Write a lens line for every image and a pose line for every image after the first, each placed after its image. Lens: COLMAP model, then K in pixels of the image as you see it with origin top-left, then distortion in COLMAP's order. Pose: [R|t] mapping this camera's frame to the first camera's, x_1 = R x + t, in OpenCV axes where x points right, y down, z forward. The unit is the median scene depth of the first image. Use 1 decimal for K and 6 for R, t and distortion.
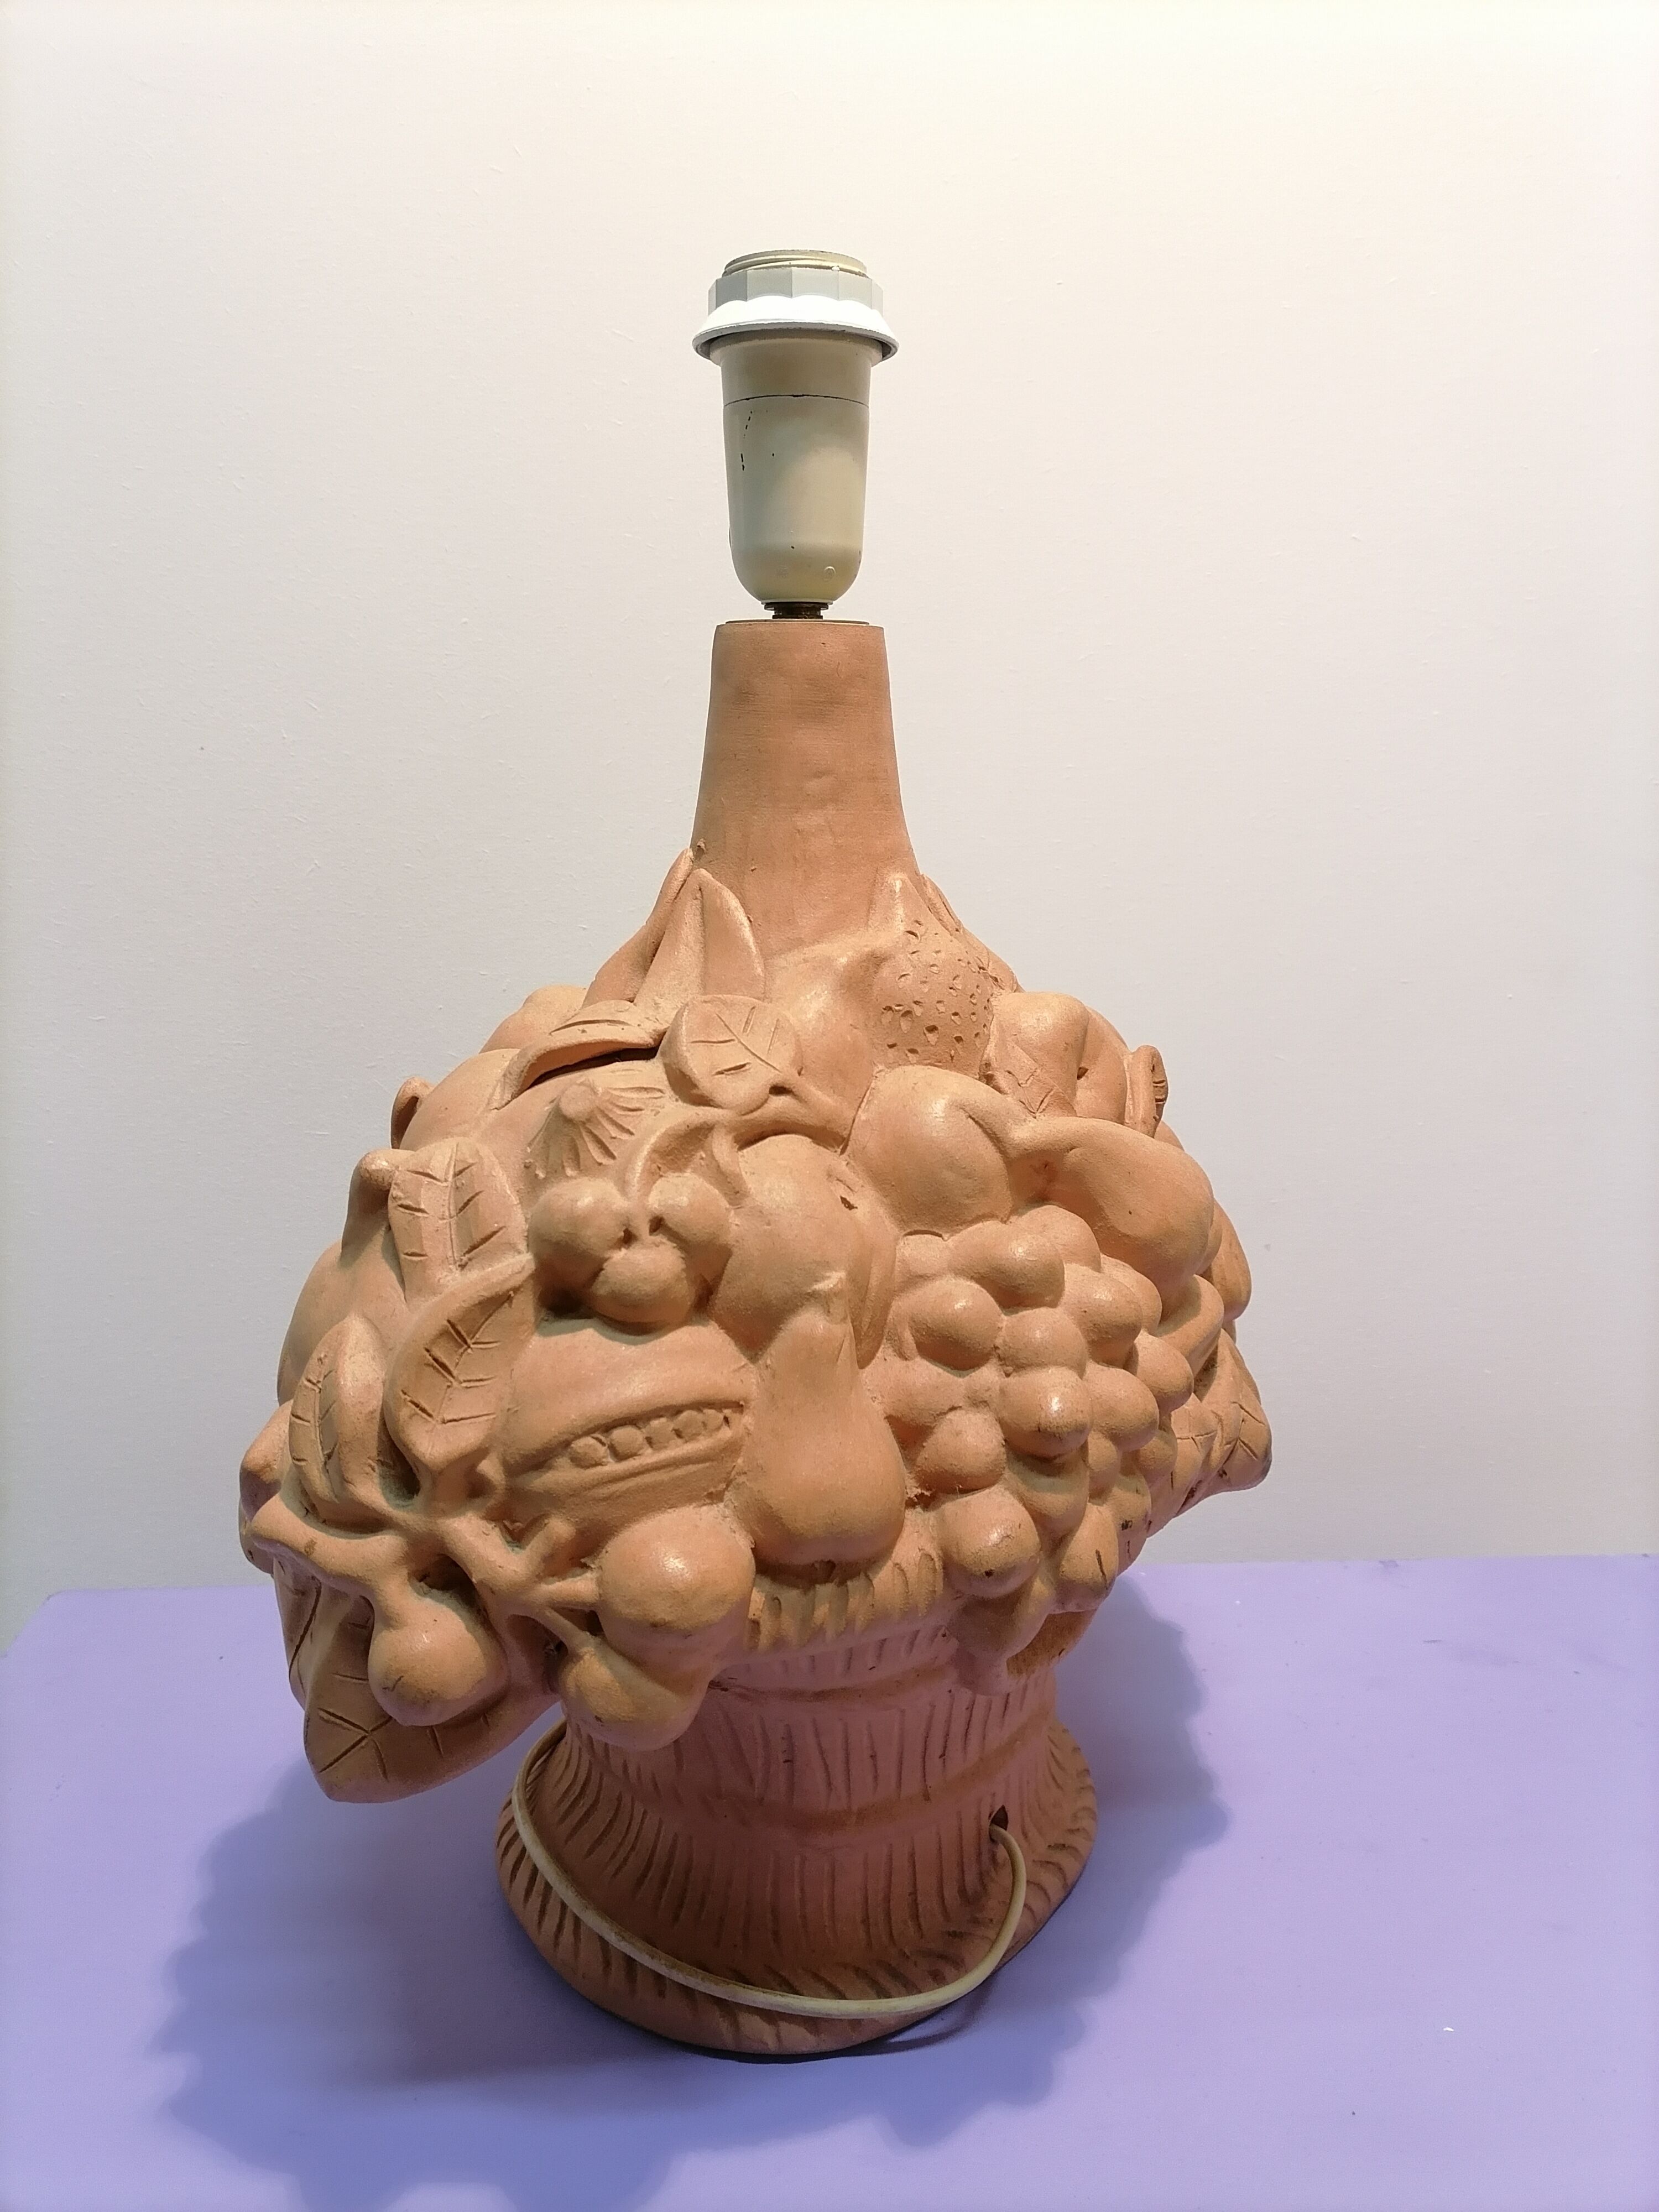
lens RADIAL K [[1616.9, 0, 831.9], [0, 1616.9, 1088.7], [0, 0, 1]] dist [0.004553, -0.021777]
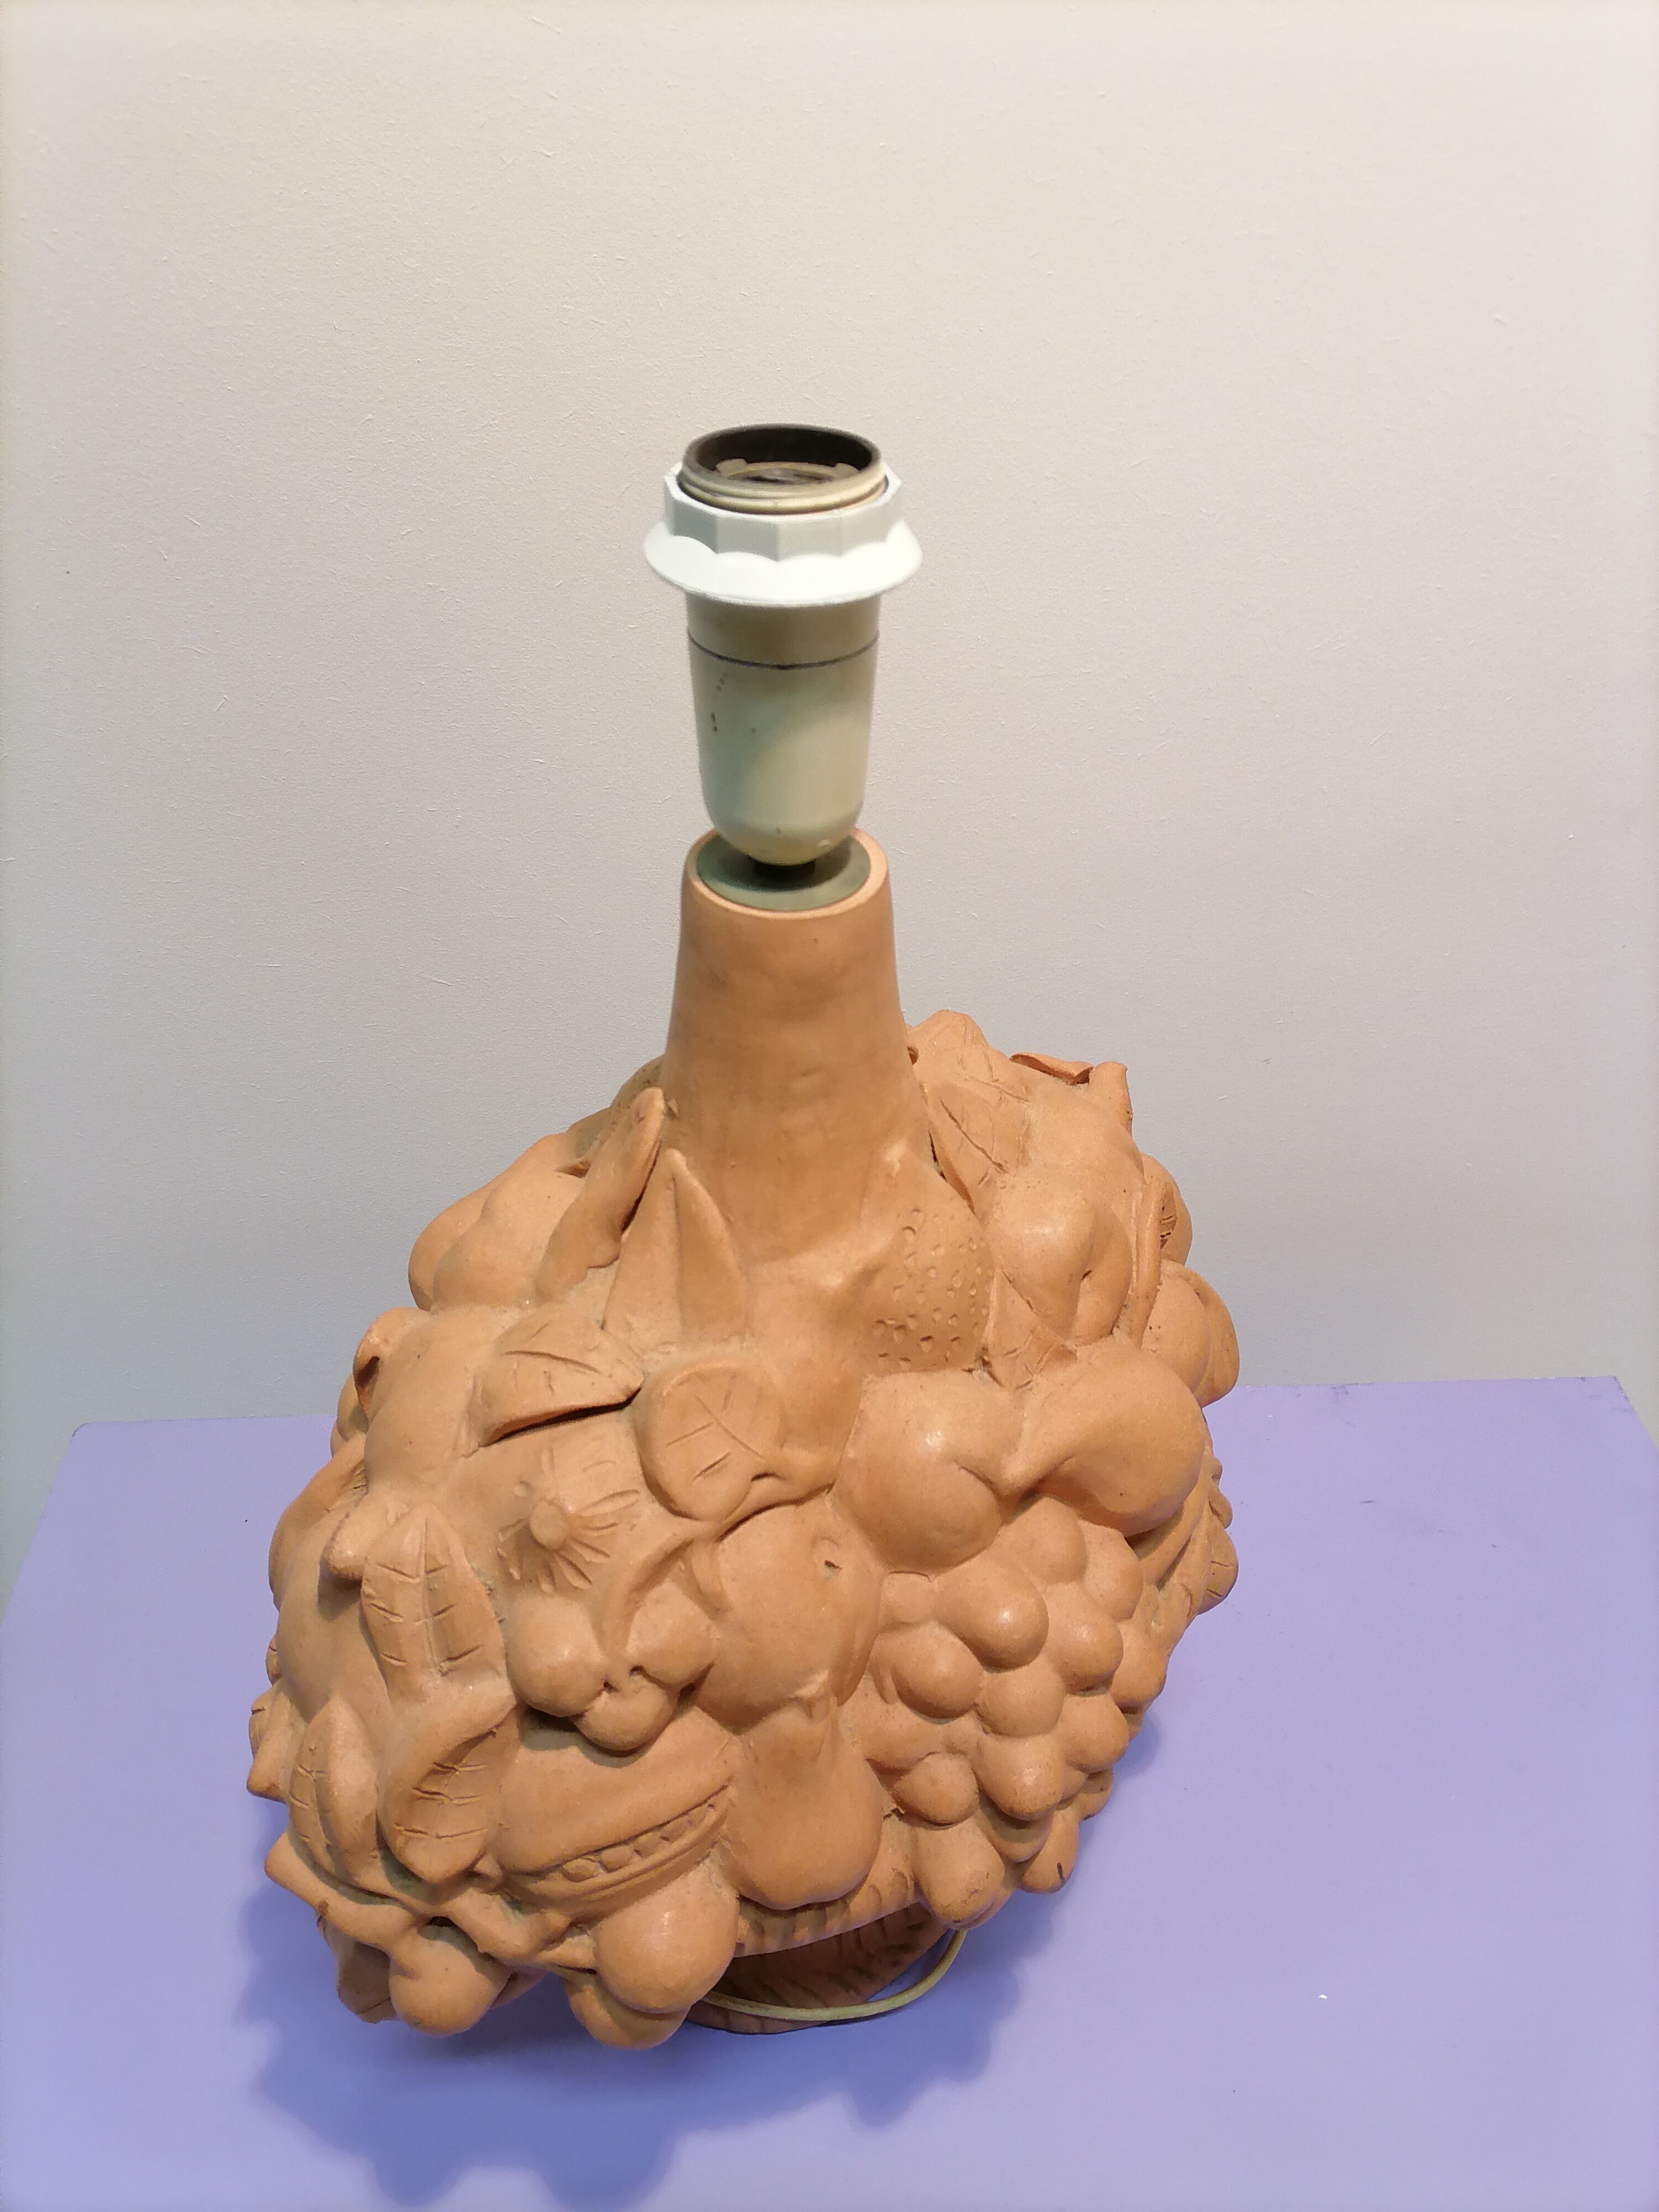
lens RADIAL K [[1616.9, 0, 825.8], [0, 1616.9, 1091.9], [0, 0, 1]] dist [0.004553, -0.021777]
pose [[0.999873, 0.013849, 0.007882, -0.005776], [-0.015897, 0.901191, 0.433130, -0.621230], [-0.001105, -0.433200, 0.901297, 0.248389]]
